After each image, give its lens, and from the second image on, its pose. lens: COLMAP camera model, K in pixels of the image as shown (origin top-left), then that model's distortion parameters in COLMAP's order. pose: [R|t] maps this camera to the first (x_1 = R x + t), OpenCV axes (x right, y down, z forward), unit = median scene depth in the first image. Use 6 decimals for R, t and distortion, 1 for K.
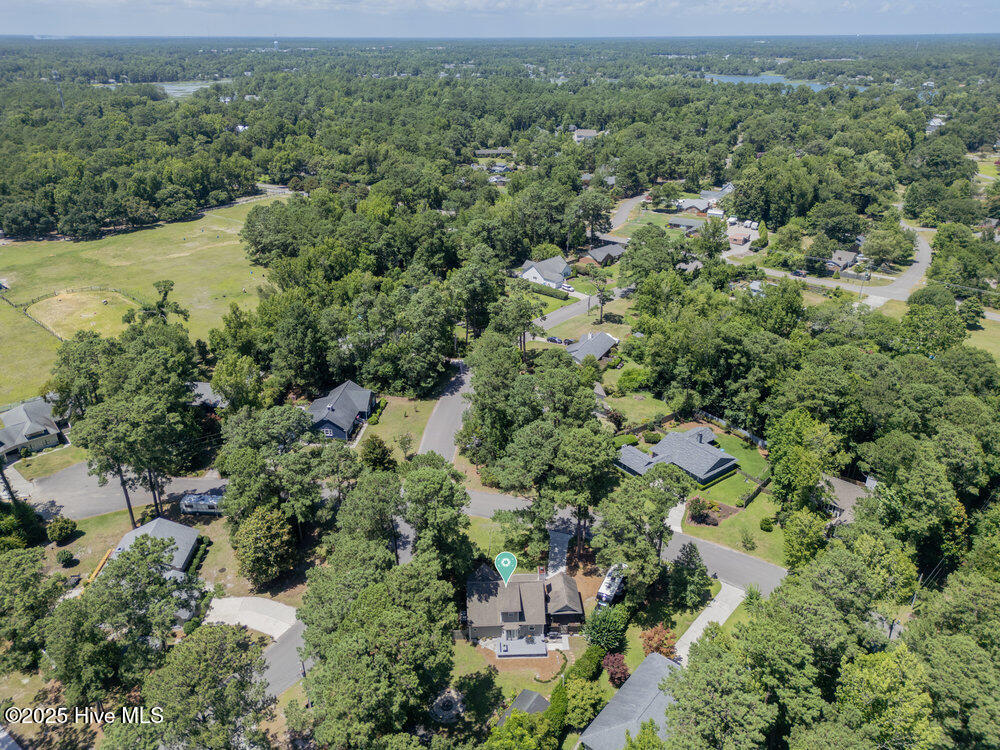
lens RADIAL K [[703.4, 0, 500.0], [0, 703.4, 375.0], [0, 0, 1]] dist [0.055818, -0.041188]
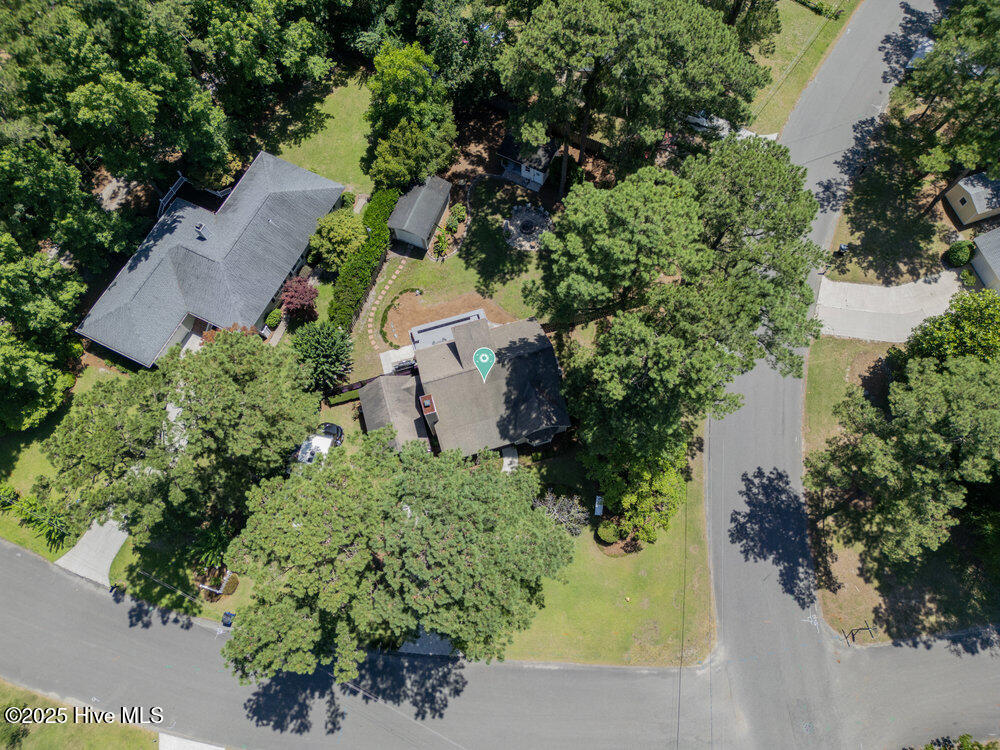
lens RADIAL K [[709.9, 0, 500.0], [0, 709.9, 375.0], [0, 0, 1]] dist [0.071977, -0.072897]
pose [[-0.970525, 0.232609, -0.063046, 0.024891], [-0.085976, -0.089785, 0.992243, -0.182511], [0.225144, 0.968417, 0.107137, 0.665188]]
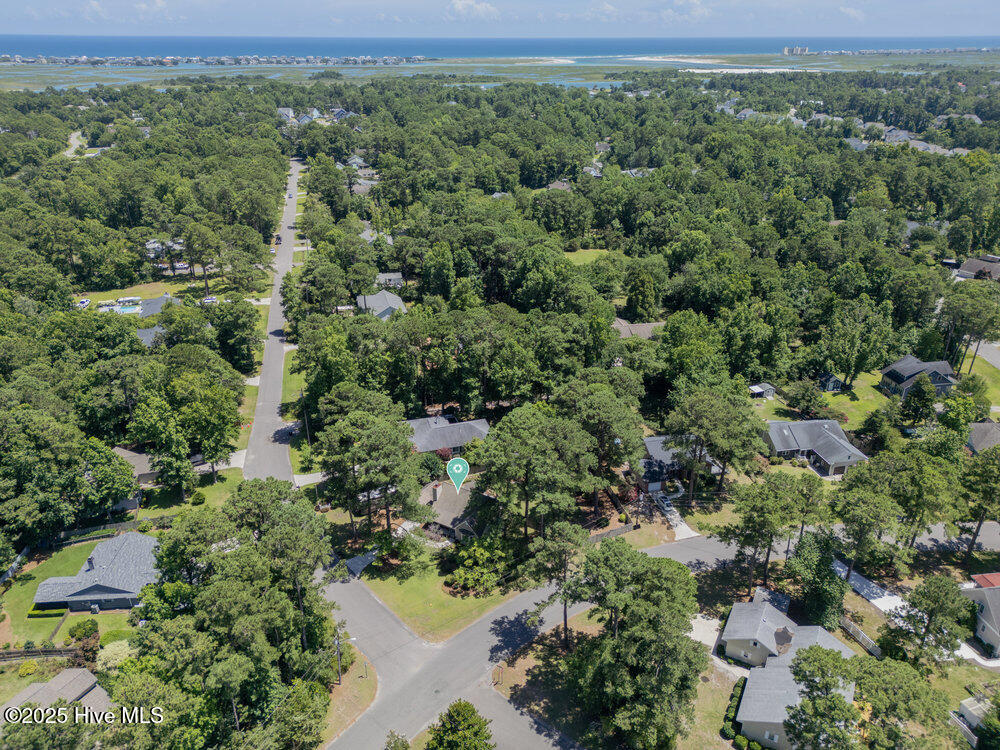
lens RADIAL K [[709.9, 0, 500.0], [0, 709.9, 375.0], [0, 0, 1]] dist [0.071977, -0.072897]
pose [[-0.843612, -0.239187, 0.480737, -0.410181], [0.227359, 0.651967, 0.723358, -0.492146], [-0.486443, 0.719534, -0.495625, 1.011429]]
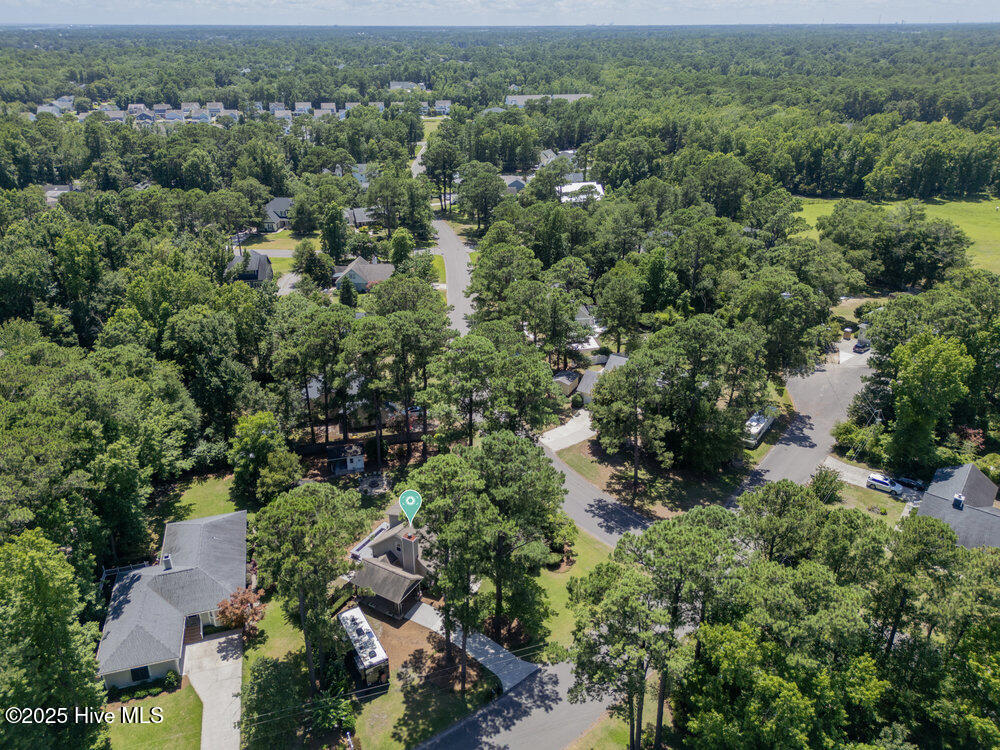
lens RADIAL K [[709.9, 0, 500.0], [0, 709.9, 375.0], [0, 0, 1]] dist [0.071977, -0.072897]
pose [[-0.543824, 0.381987, -0.747223, 0.371726], [-0.356949, 0.700551, 0.617913, -0.256923], [0.759502, 0.602756, -0.244626, 0.828251]]
